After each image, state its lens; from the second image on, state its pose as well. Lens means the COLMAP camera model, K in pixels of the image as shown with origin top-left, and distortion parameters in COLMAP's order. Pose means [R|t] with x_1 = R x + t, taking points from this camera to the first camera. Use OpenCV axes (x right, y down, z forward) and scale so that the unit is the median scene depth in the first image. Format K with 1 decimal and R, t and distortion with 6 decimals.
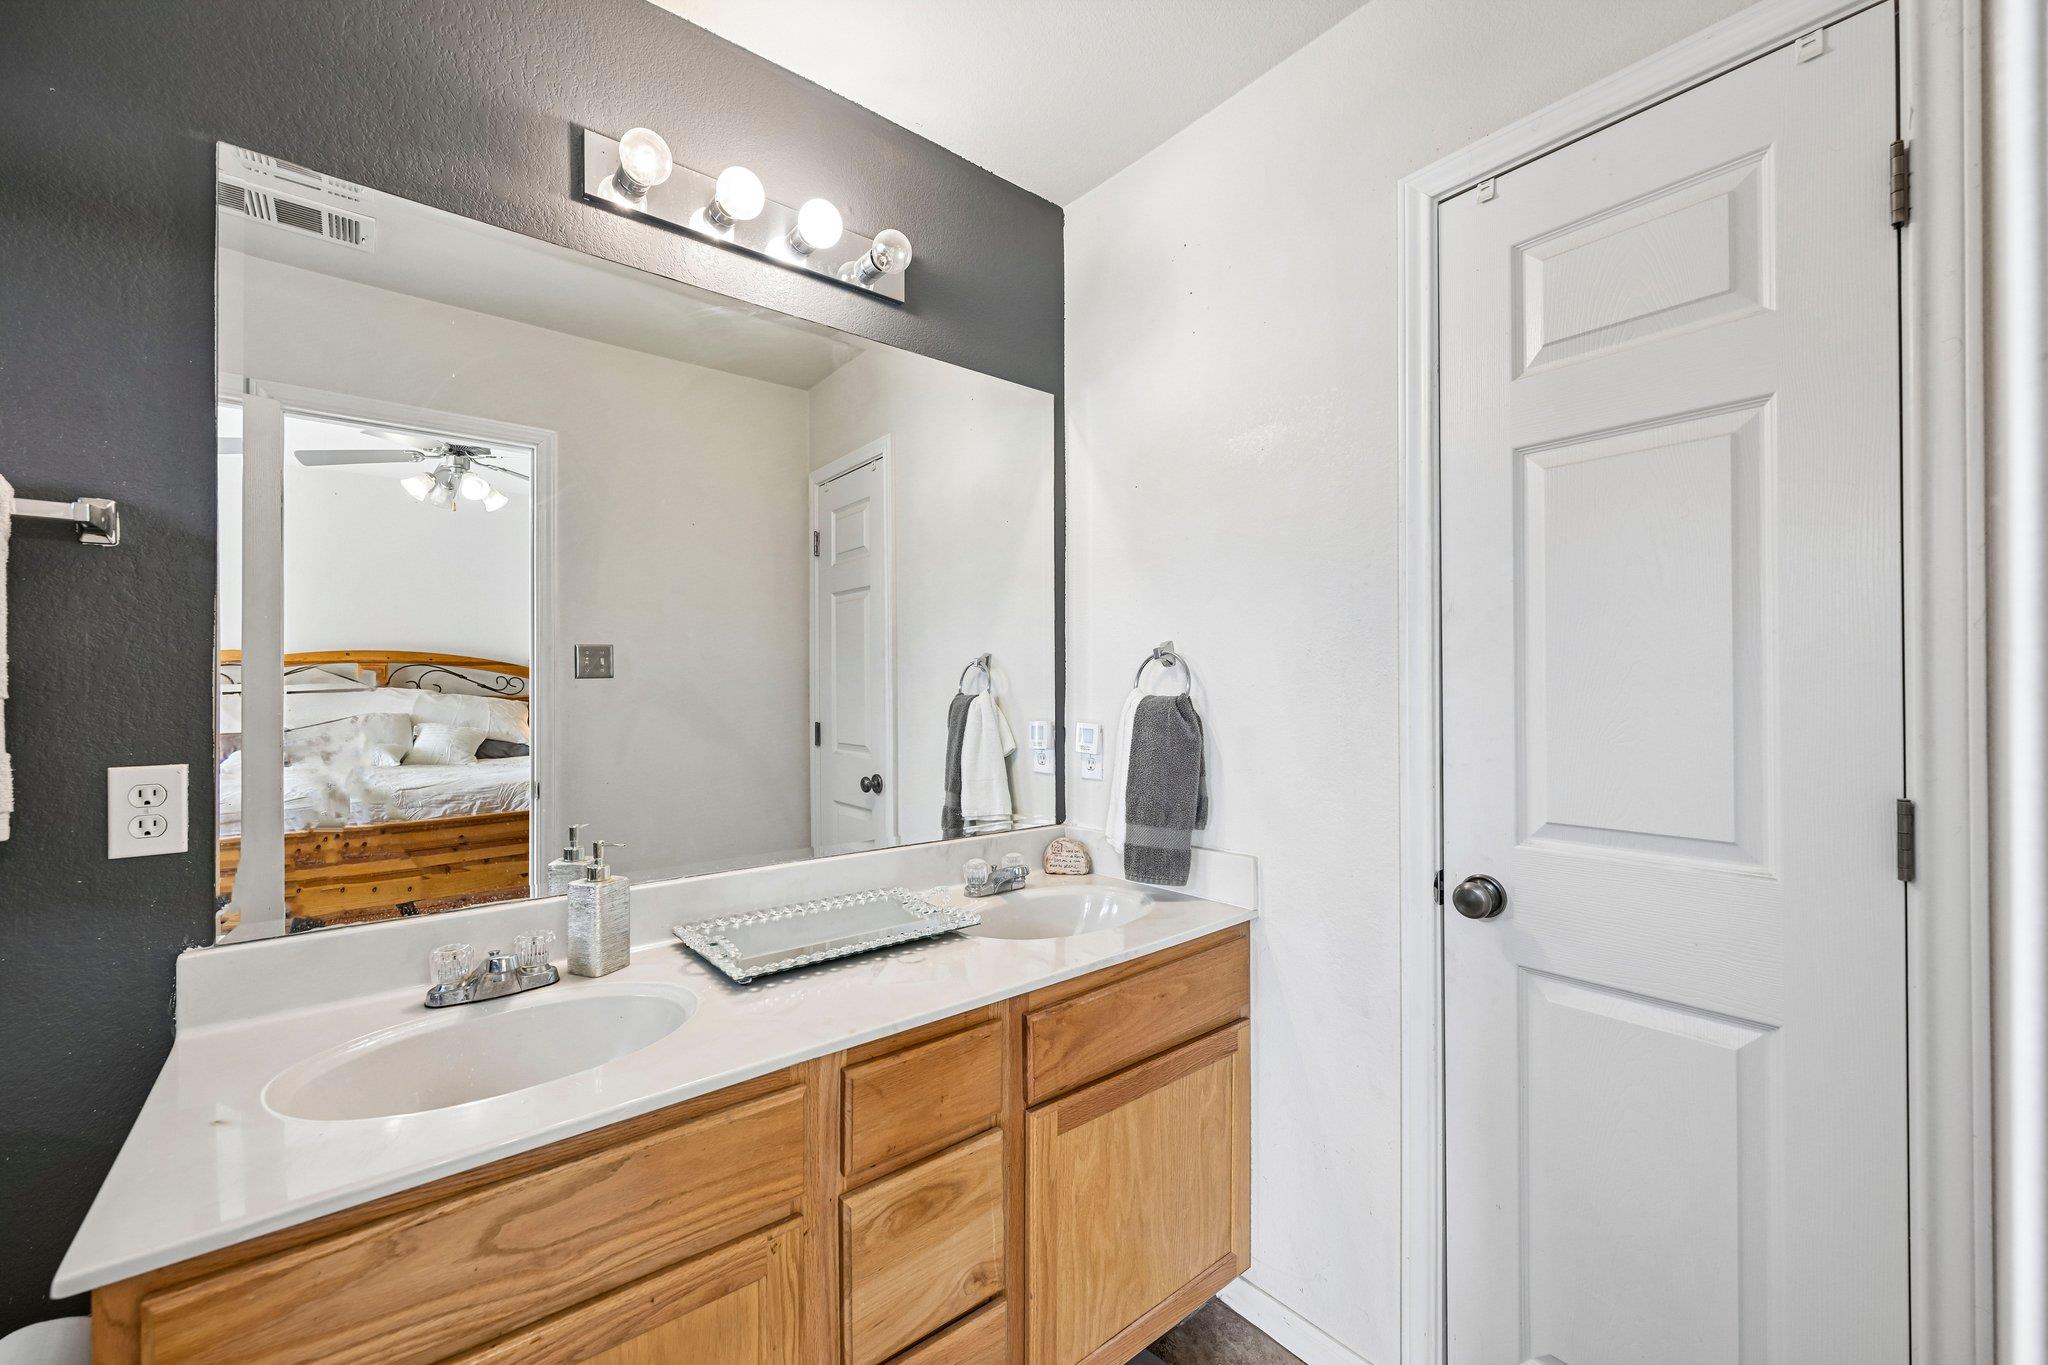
lens RADIAL K [[791.9, 0, 1013.9], [0, 791.9, 674.3], [0, 0, 1]] dist [0.000281, 0.000058]
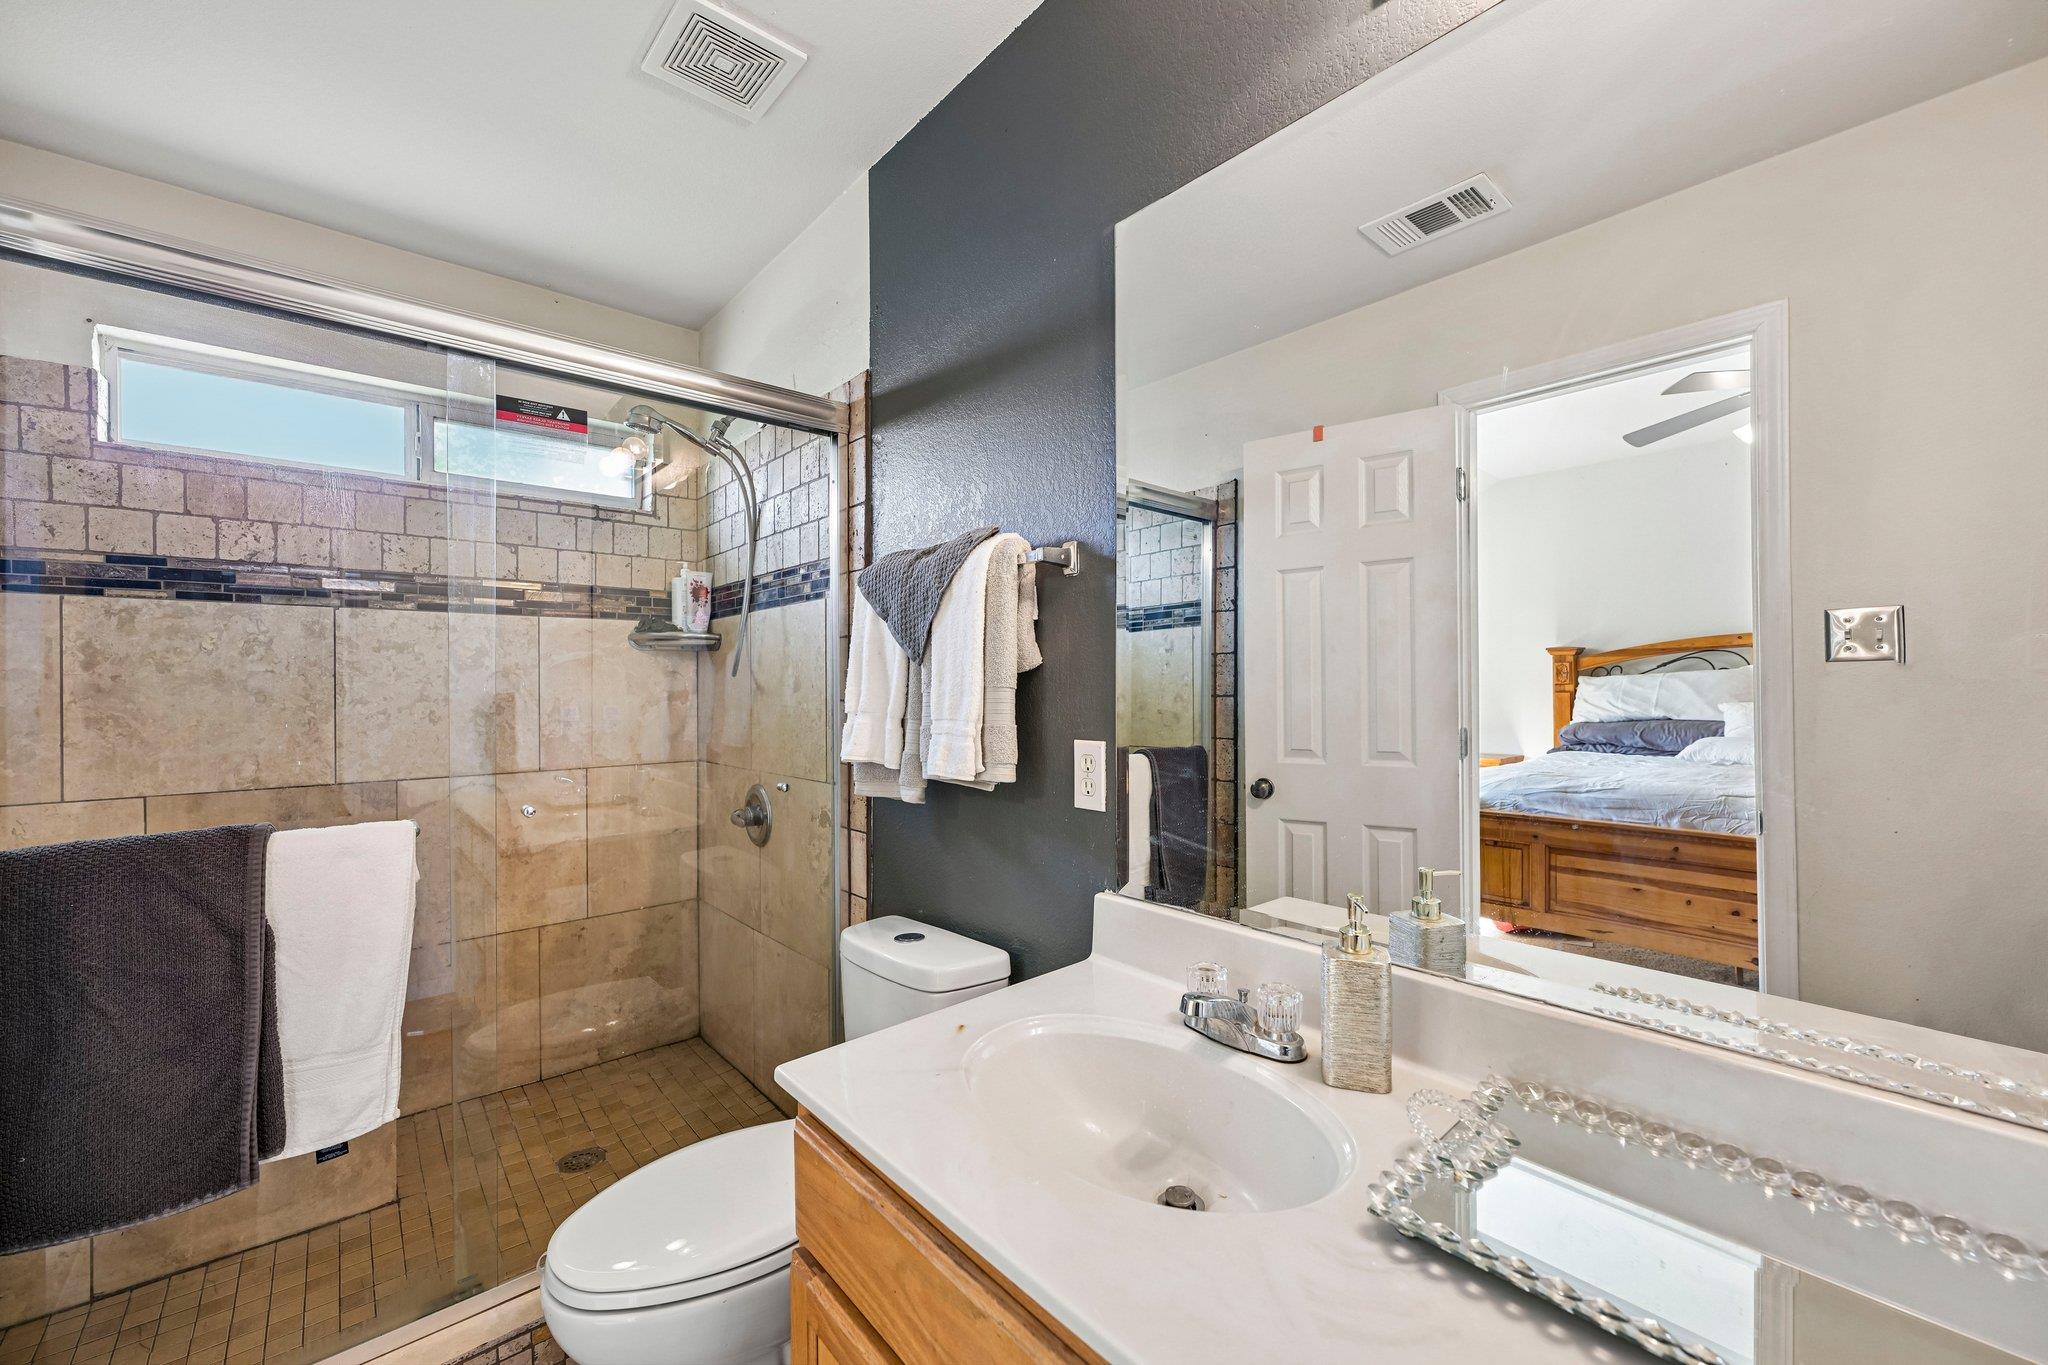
lens RADIAL K [[779.2, 0, 1024.7], [0, 779.2, 703.7], [0, 0, 1]] dist [0.000444, 0.000092]
pose [[0.085202, 0.024794, -0.996055, 0.055171], [0.031055, 0.999139, 0.027527, 0.005697], [0.995880, -0.033278, 0.084358, 0.262310]]
